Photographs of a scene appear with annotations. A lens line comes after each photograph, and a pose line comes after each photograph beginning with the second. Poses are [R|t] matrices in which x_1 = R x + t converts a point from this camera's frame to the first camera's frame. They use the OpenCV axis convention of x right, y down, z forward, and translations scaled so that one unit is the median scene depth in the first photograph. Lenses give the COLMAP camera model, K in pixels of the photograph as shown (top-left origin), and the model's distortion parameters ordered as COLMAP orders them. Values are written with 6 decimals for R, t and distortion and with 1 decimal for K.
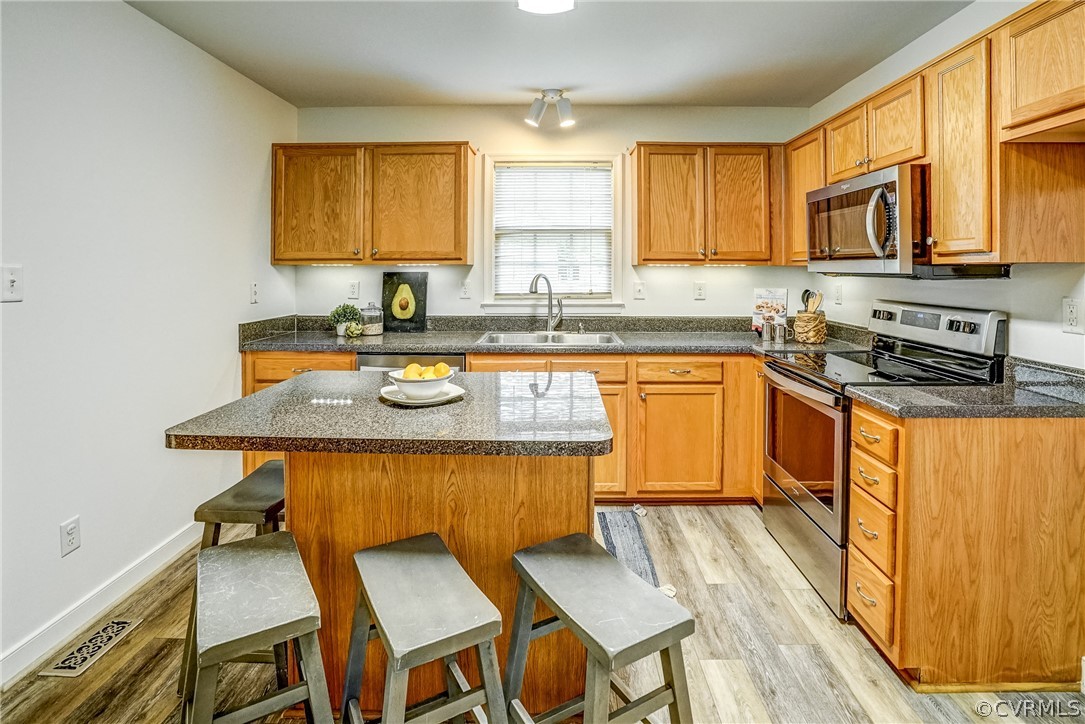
lens RADIAL K [[573.2, 0, 615.4], [0, 573.2, 274.9], [0, 0, 1]] dist [-0.017066, 0.000145]
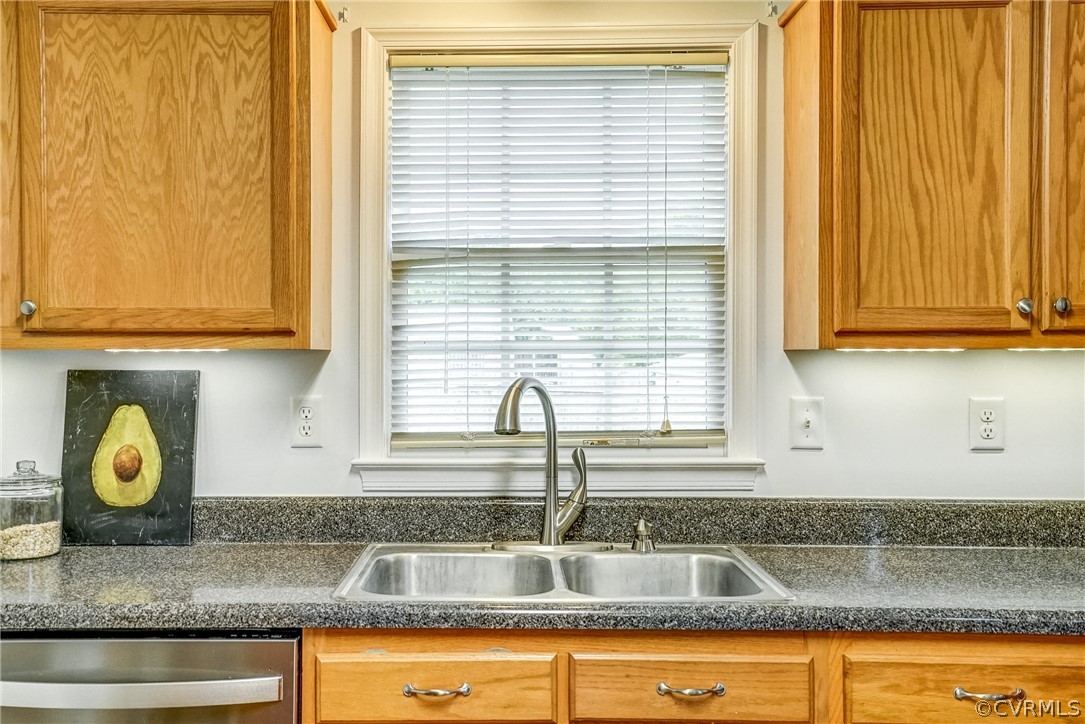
lens RADIAL K [[1064.2, 0, 544.2], [0, 1064.2, 375.3], [0, 0, 1]] dist [0.082137, 0.007474]
pose [[0.998317, -0.000509, -0.057997, -0.083954], [0.000525, 1.000000, 0.000249, -0.002413], [0.057997, -0.000279, 0.998317, 0.375151]]
